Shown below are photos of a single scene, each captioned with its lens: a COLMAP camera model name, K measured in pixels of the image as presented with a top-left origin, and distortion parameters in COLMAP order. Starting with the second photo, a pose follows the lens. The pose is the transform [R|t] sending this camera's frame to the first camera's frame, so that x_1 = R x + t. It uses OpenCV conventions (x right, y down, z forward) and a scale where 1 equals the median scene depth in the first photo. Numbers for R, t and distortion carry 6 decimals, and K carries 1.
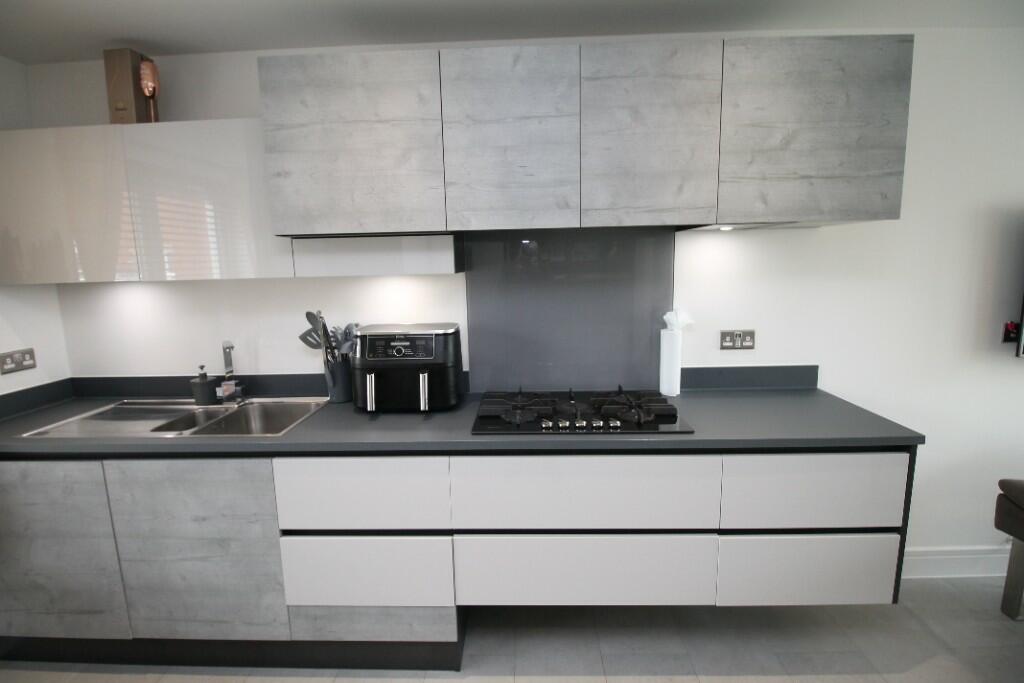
lens RADIAL K [[476.2, 0, 510.7], [0, 476.2, 333.2], [0, 0, 1]] dist [0.001187, -0.014491]
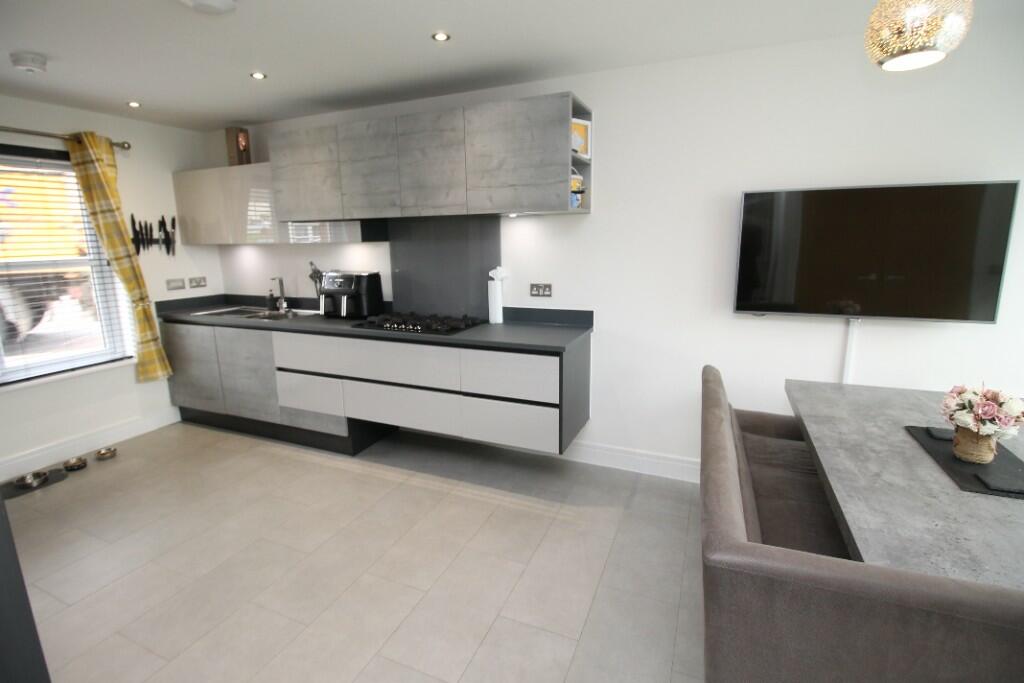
lens RADIAL K [[476.2, 0, 510.7], [0, 476.2, 333.2], [0, 0, 1]] dist [0.001187, -0.014491]
pose [[0.929096, 0.081789, -0.360680, 1.156208], [-0.062019, 0.995886, 0.066072, 0.068811], [0.364600, -0.039018, 0.930346, -0.520922]]
